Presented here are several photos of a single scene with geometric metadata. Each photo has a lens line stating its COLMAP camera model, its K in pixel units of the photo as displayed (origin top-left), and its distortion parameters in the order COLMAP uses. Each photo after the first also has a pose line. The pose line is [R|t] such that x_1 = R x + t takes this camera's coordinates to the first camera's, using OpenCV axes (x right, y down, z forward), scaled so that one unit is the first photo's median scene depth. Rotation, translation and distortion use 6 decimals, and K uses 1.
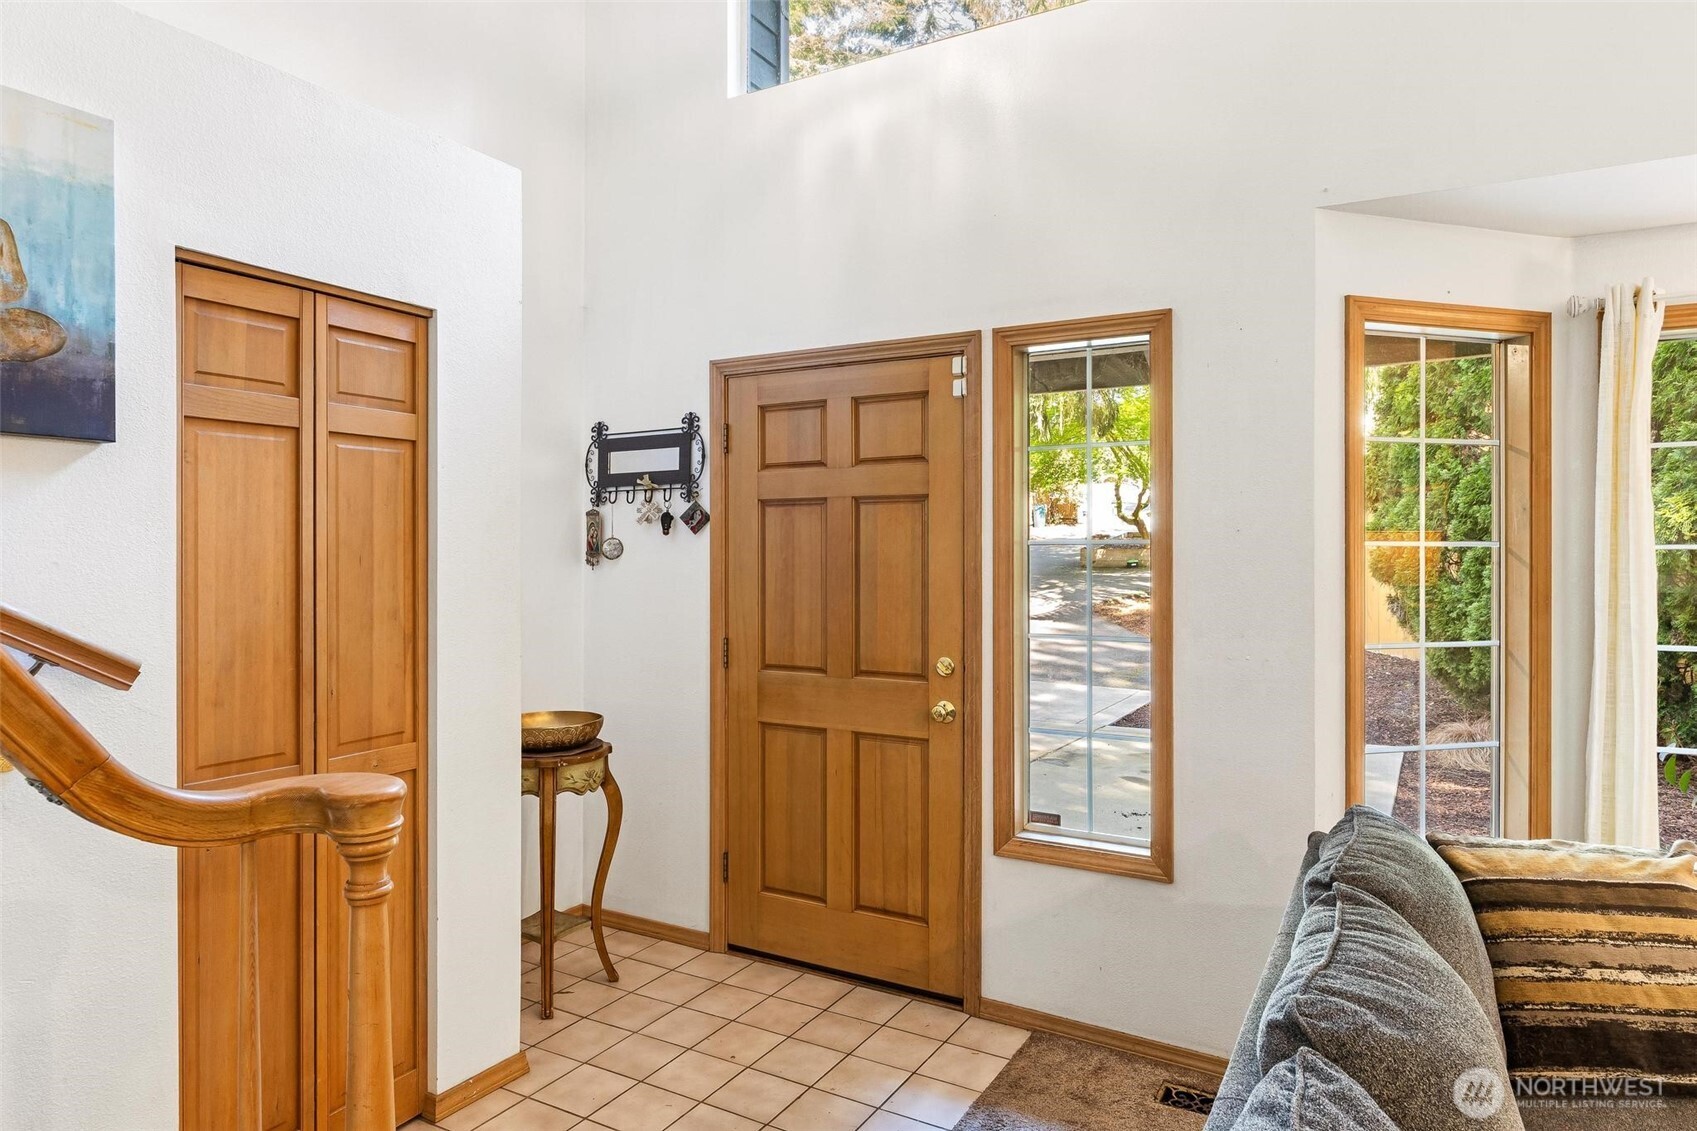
lens RADIAL K [[1025.0, 0, 851.0], [0, 1025.0, 557.2], [0, 0, 1]] dist [-0.002657, -0.001270]
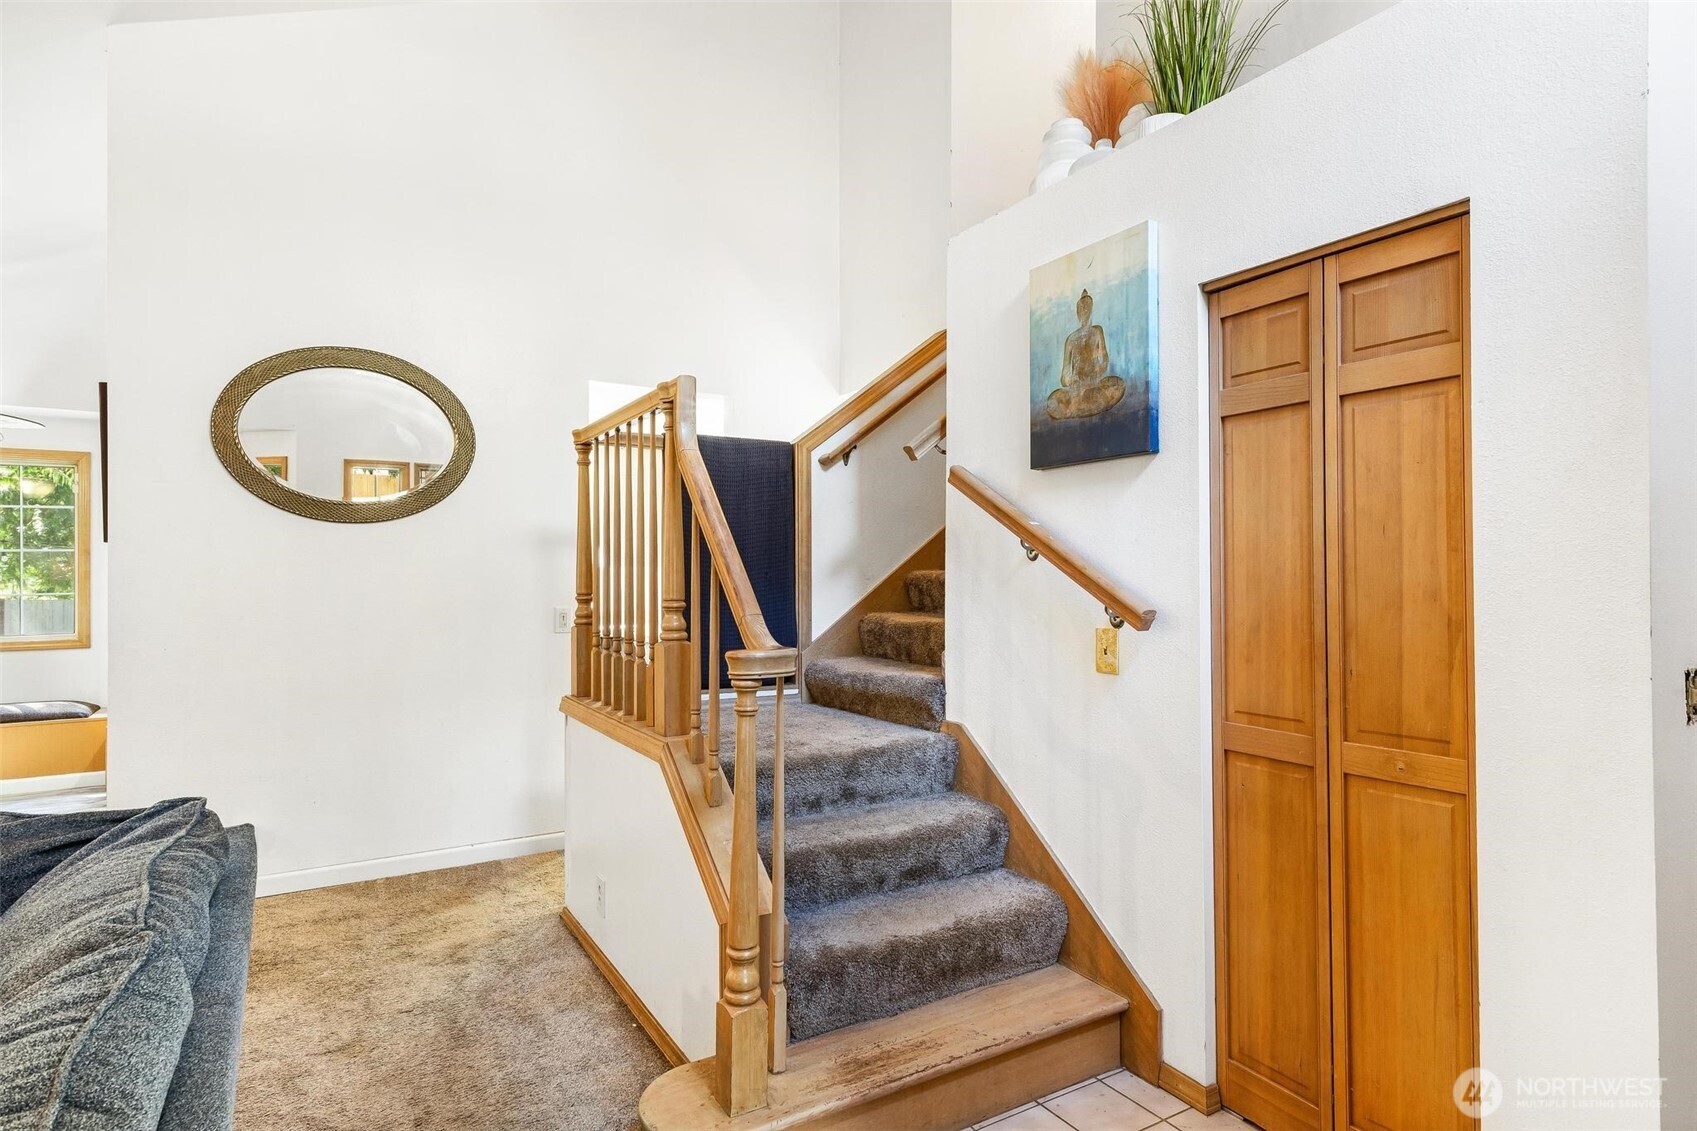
lens RADIAL K [[917.5, 0, 847.6], [0, 917.5, 557.7], [0, 0, 1]] dist [0.006424, 0.000701]
pose [[-0.492243, -0.008764, -0.870414, 0.488288], [0.001660, 0.999938, -0.011007, 0.038419], [0.870456, -0.006863, -0.492198, 1.091458]]
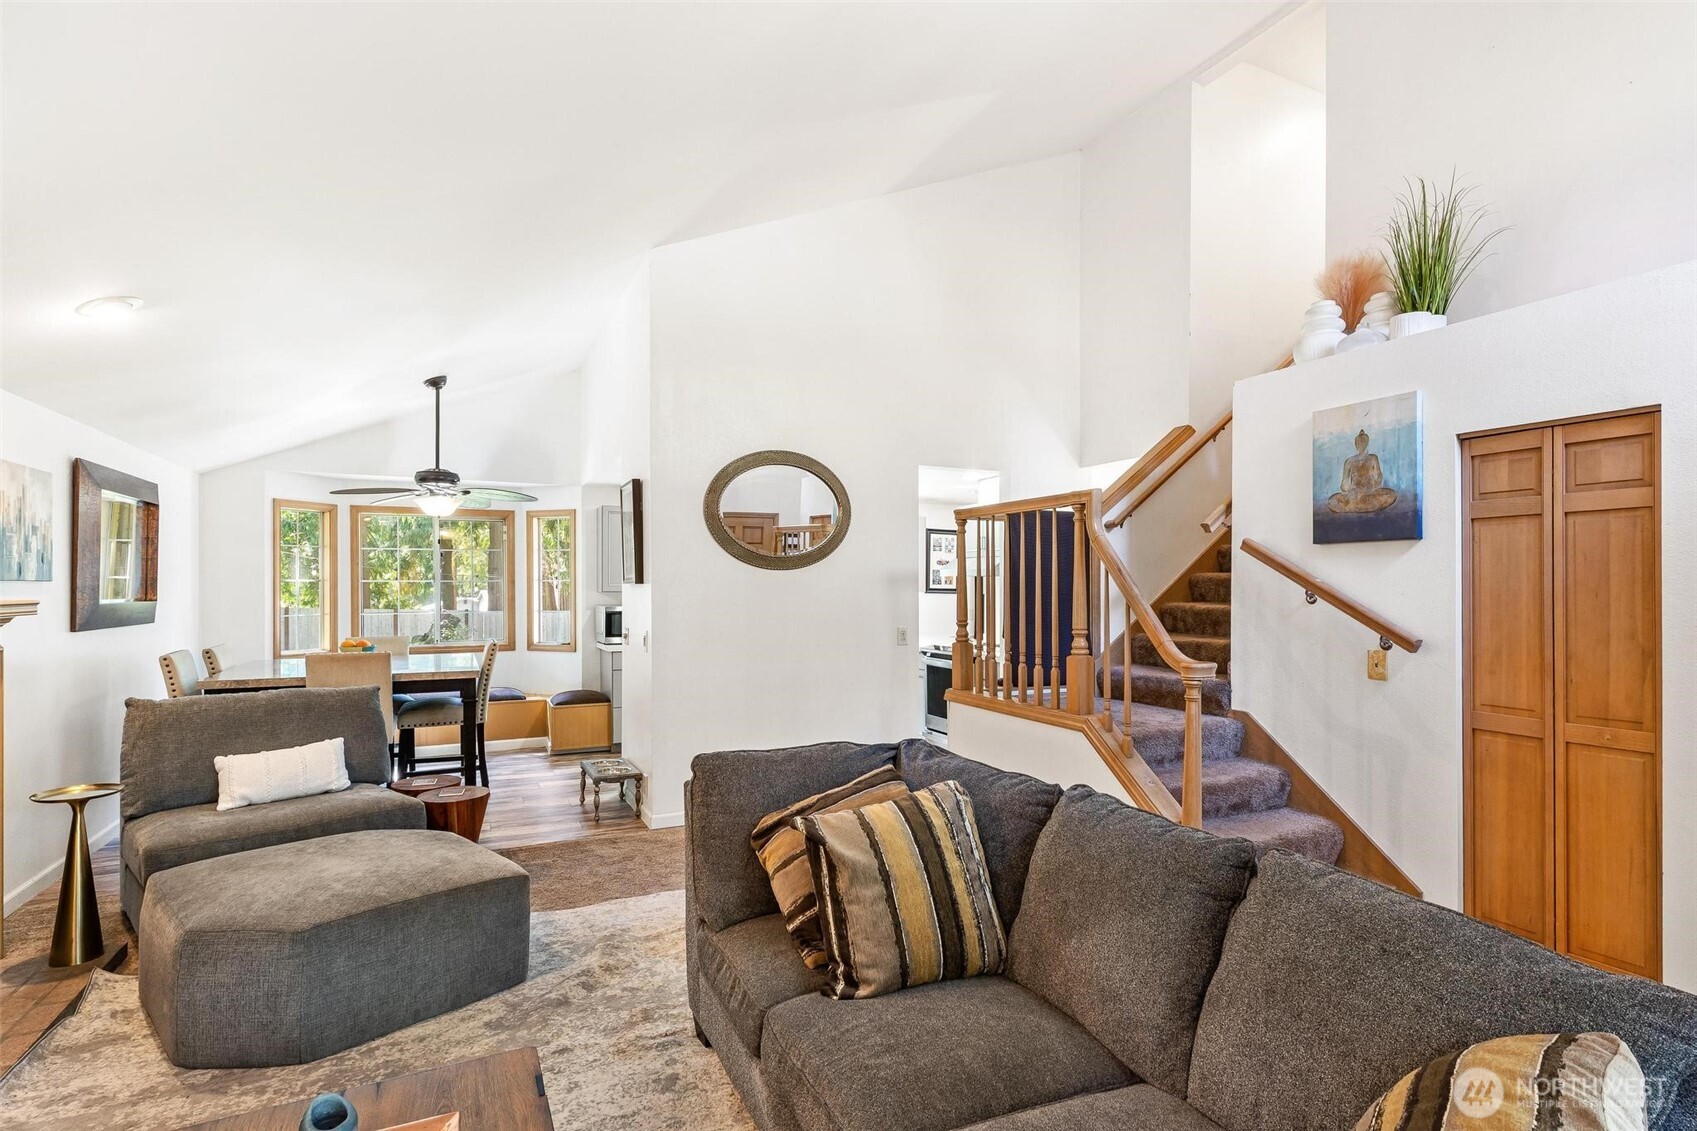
lens RADIAL K [[815.4, 0, 853.5], [0, 815.4, 578.8], [0, 0, 1]] dist [-0.003506, -0.000744]
pose [[-0.572259, -0.000569, -0.820073, 1.202725], [0.000209, 1.000000, -0.000840, -0.022524], [0.820073, -0.000652, -0.572259, 0.876162]]
